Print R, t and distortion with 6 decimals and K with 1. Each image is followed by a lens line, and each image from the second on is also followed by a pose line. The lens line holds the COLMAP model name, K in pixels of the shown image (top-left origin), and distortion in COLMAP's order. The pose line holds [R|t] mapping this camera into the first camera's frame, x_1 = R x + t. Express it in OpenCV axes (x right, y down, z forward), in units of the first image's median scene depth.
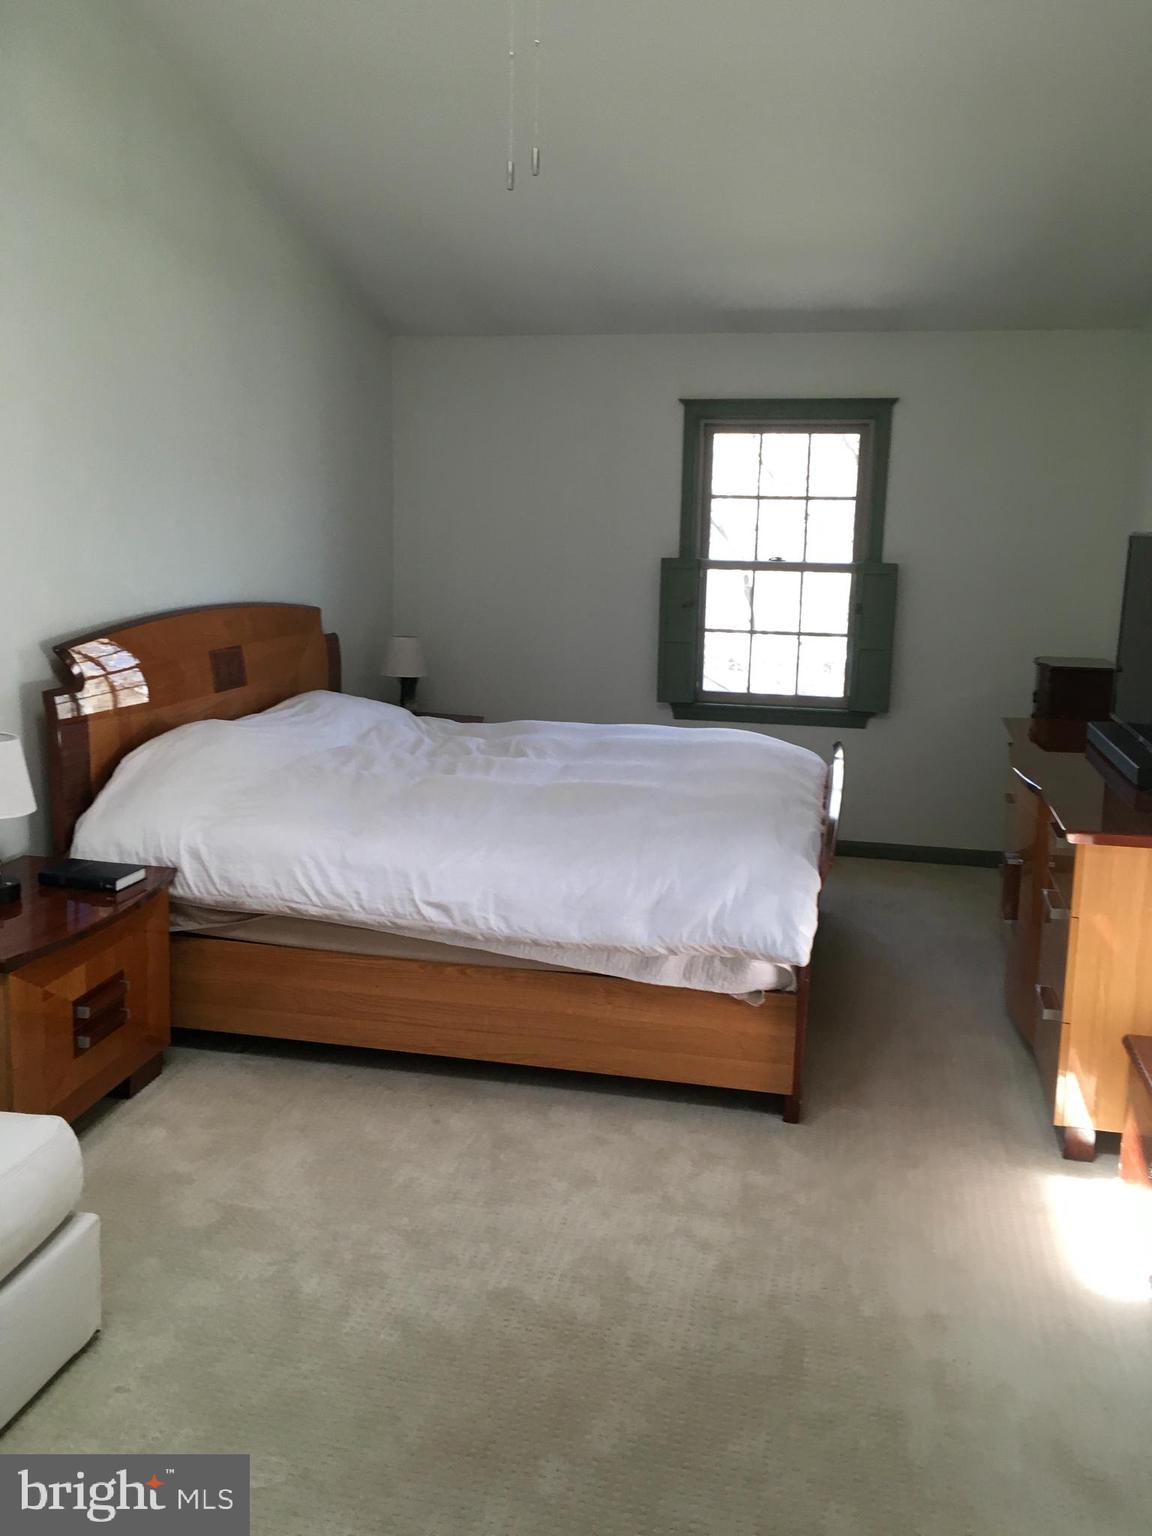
lens RADIAL K [[1302.7, 0, 571.3], [0, 1302.7, 764.7], [0, 0, 1]] dist [0.068400, -0.089583]
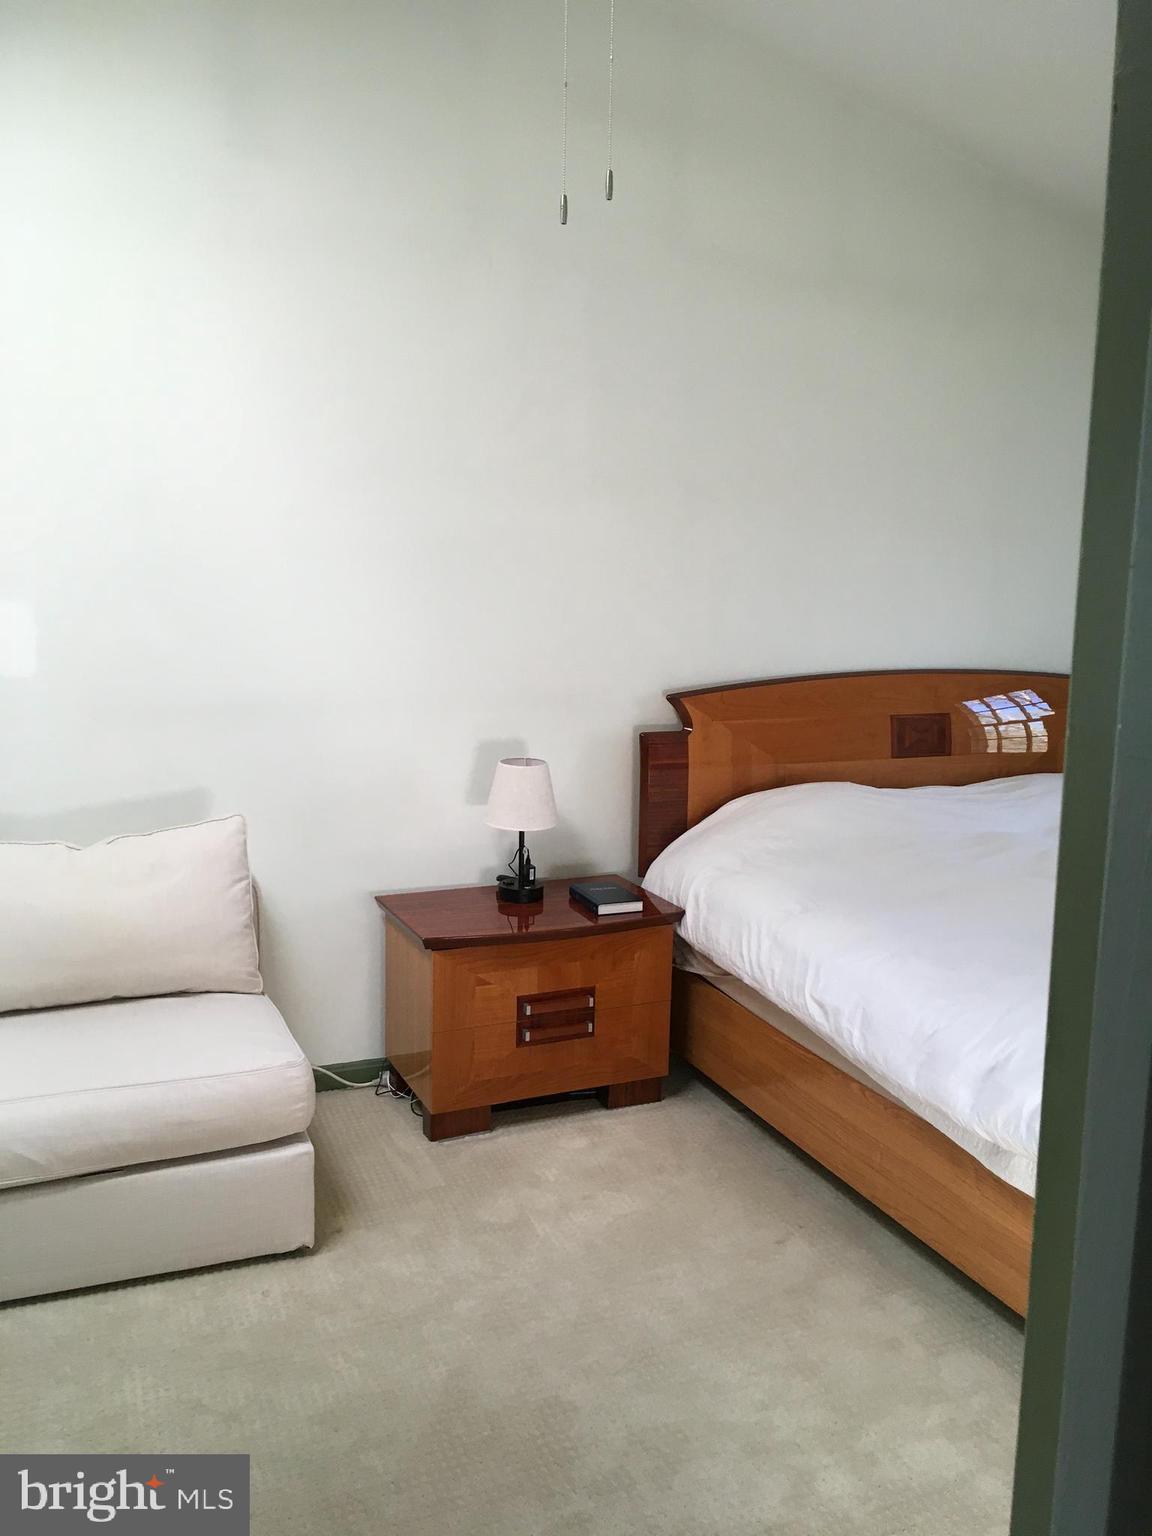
lens RADIAL K [[1302.7, 0, 571.3], [0, 1302.7, 764.7], [0, 0, 1]] dist [0.068400, -0.089583]
pose [[0.566614, 0.104331, -0.817352, 0.517570], [-0.148963, 0.988577, 0.022920, -0.049328], [0.810407, 0.108769, 0.575683, 0.334249]]
